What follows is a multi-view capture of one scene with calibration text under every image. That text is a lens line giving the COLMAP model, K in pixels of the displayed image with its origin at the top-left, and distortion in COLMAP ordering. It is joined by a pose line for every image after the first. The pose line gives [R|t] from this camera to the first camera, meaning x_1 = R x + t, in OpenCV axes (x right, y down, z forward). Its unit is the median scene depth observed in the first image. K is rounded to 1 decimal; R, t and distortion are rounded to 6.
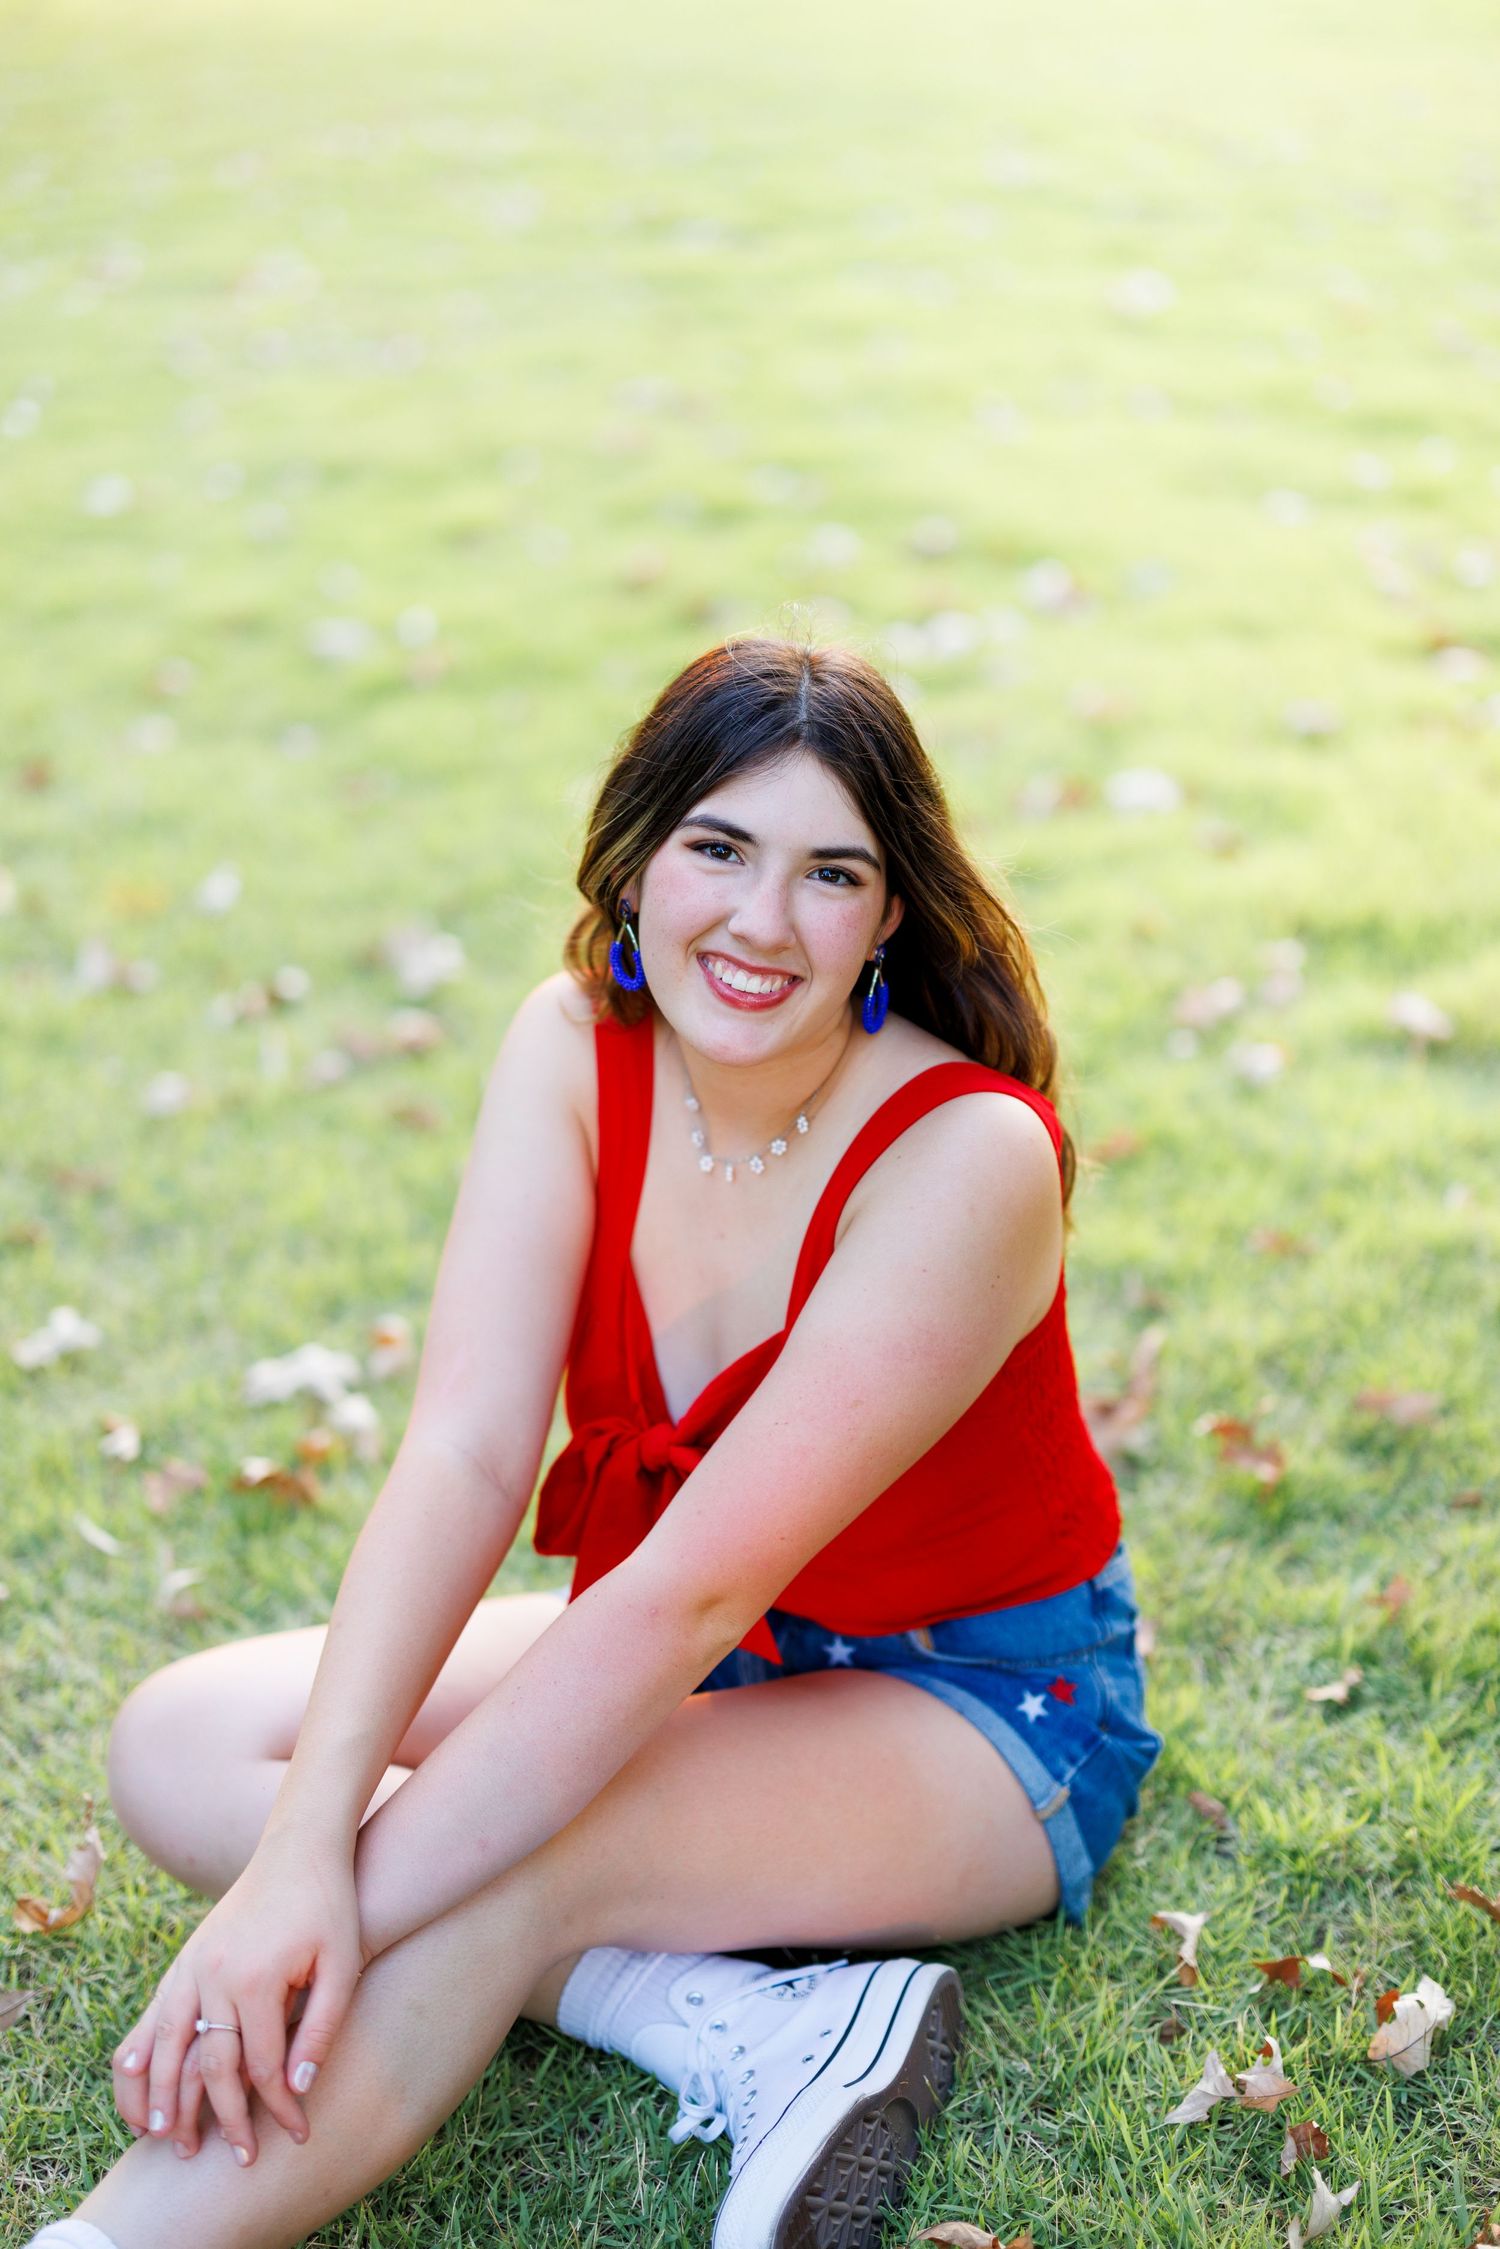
lens RADIAL K [[3201.4, 0, 674.1], [0, 3201.4, 1092.9], [0, 0, 1]] dist [0.001407, 0.038045]
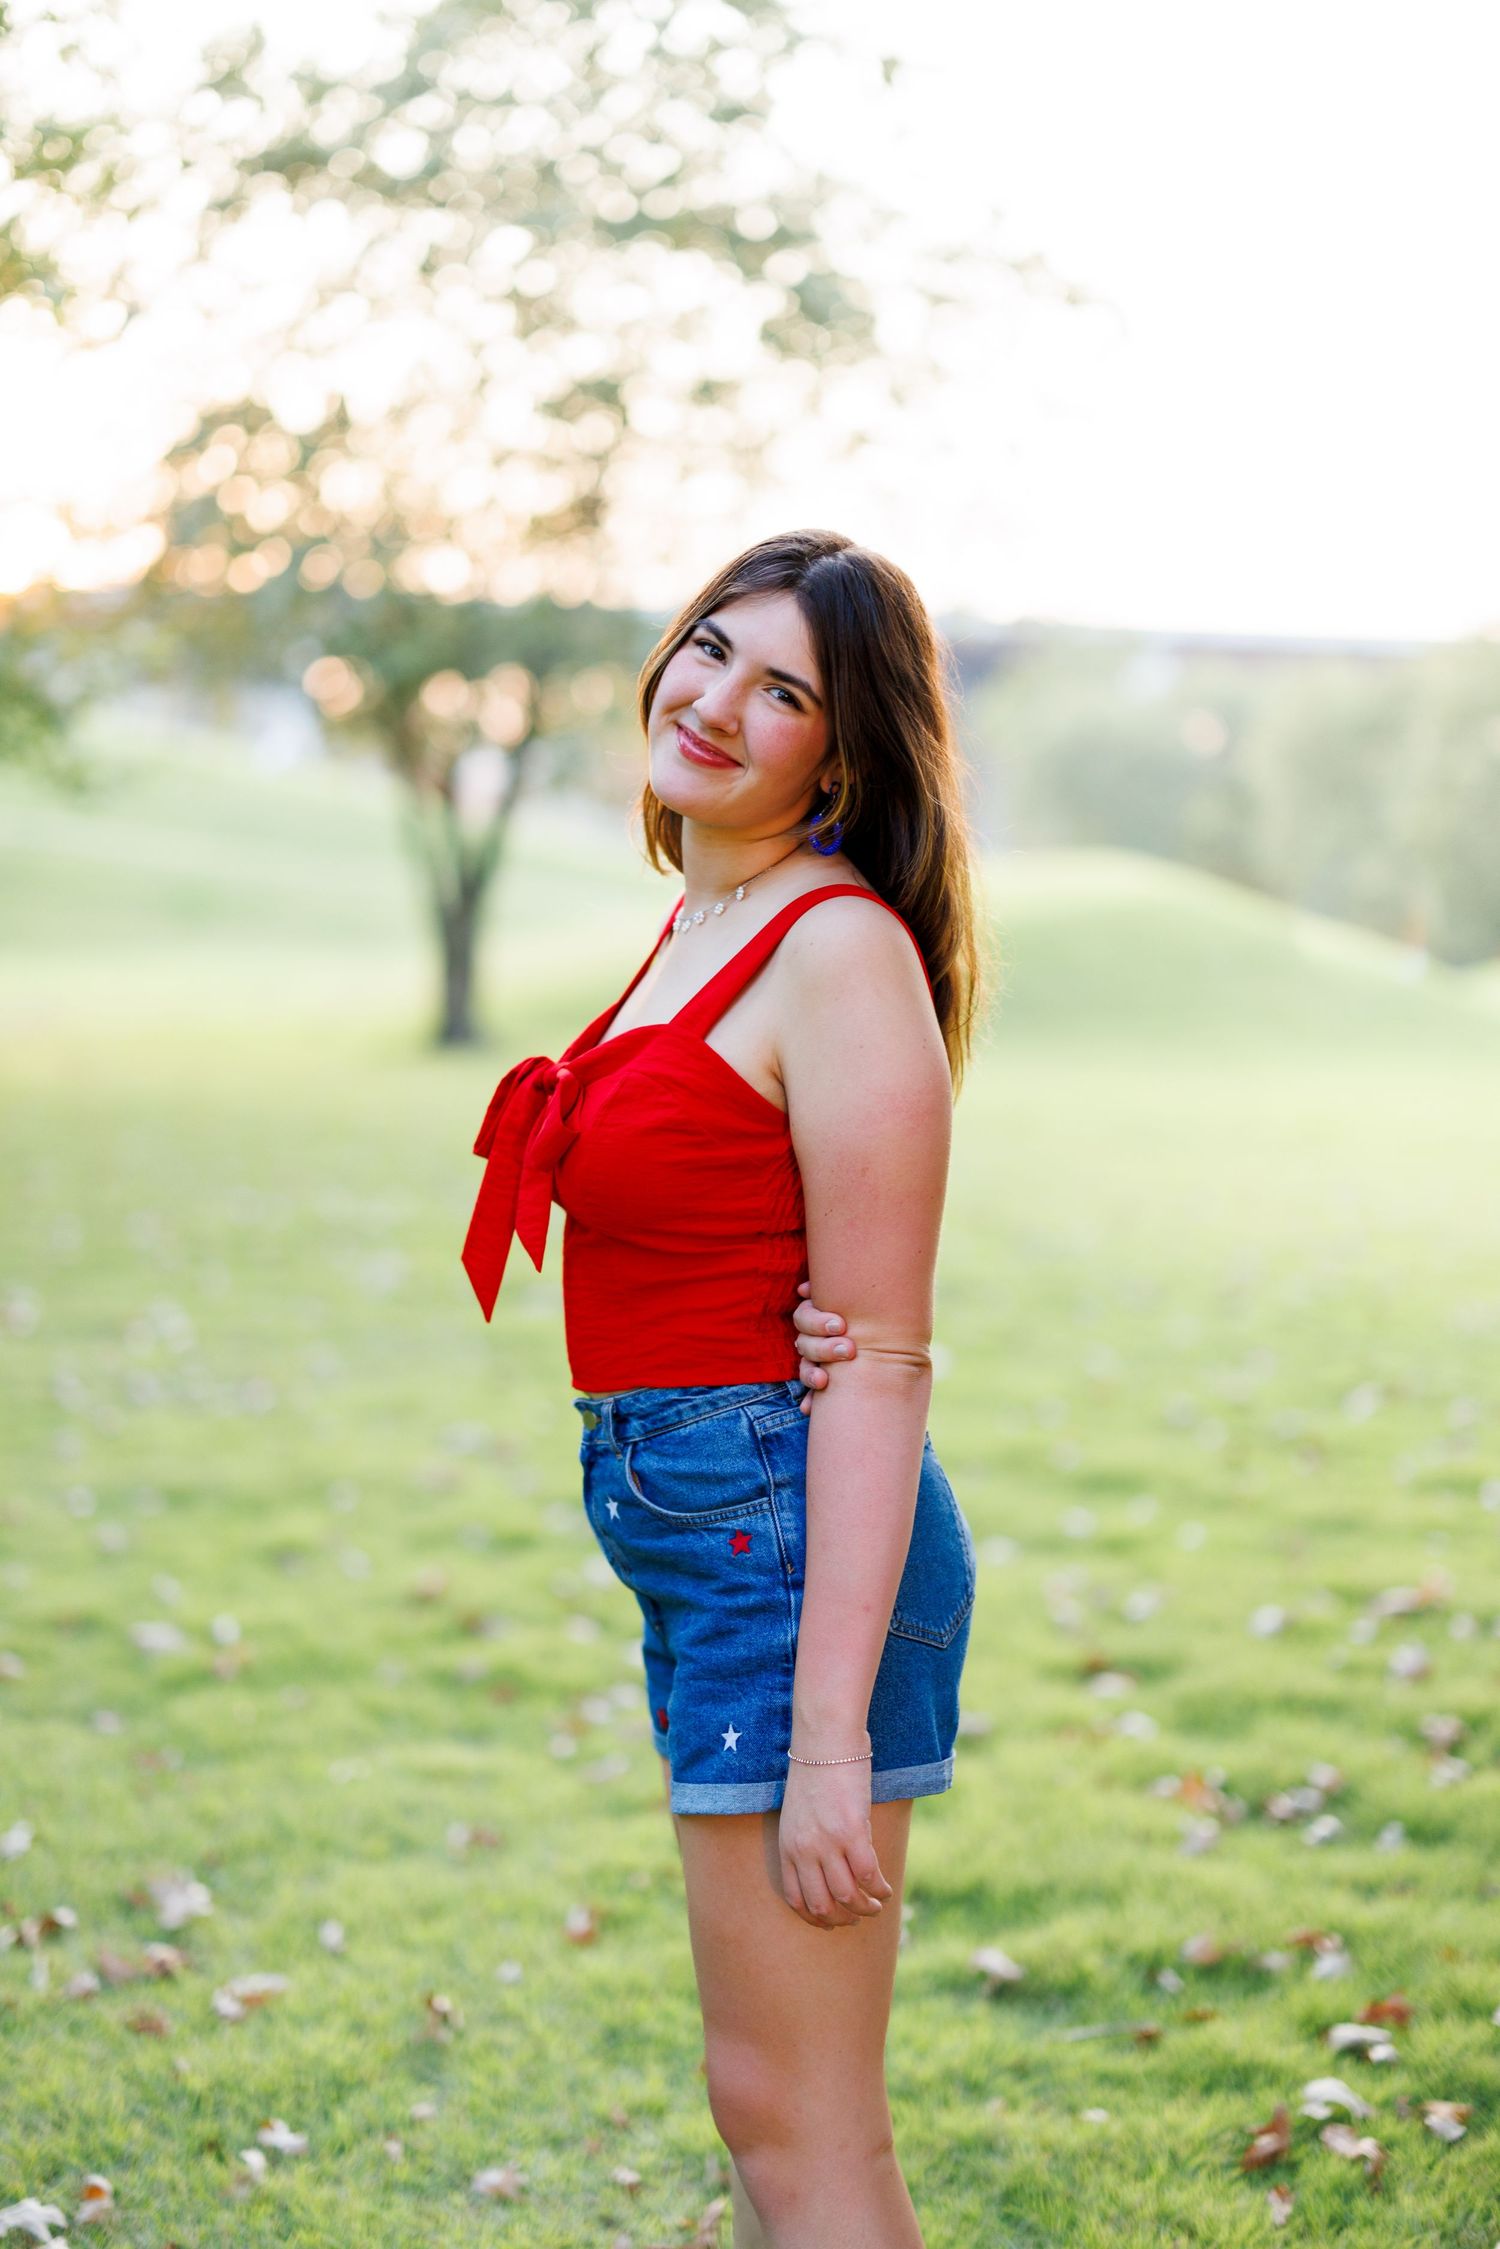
lens RADIAL K [[3201.4, 0, 674.1], [0, 3201.4, 1092.9], [0, 0, 1]] dist [0.001407, 0.038045]
pose [[0.999207, 0.033454, 0.021589, 0.052571], [-0.024867, 0.947824, -0.317824, 0.035958], [-0.031095, 0.317035, 0.947904, -0.169011]]
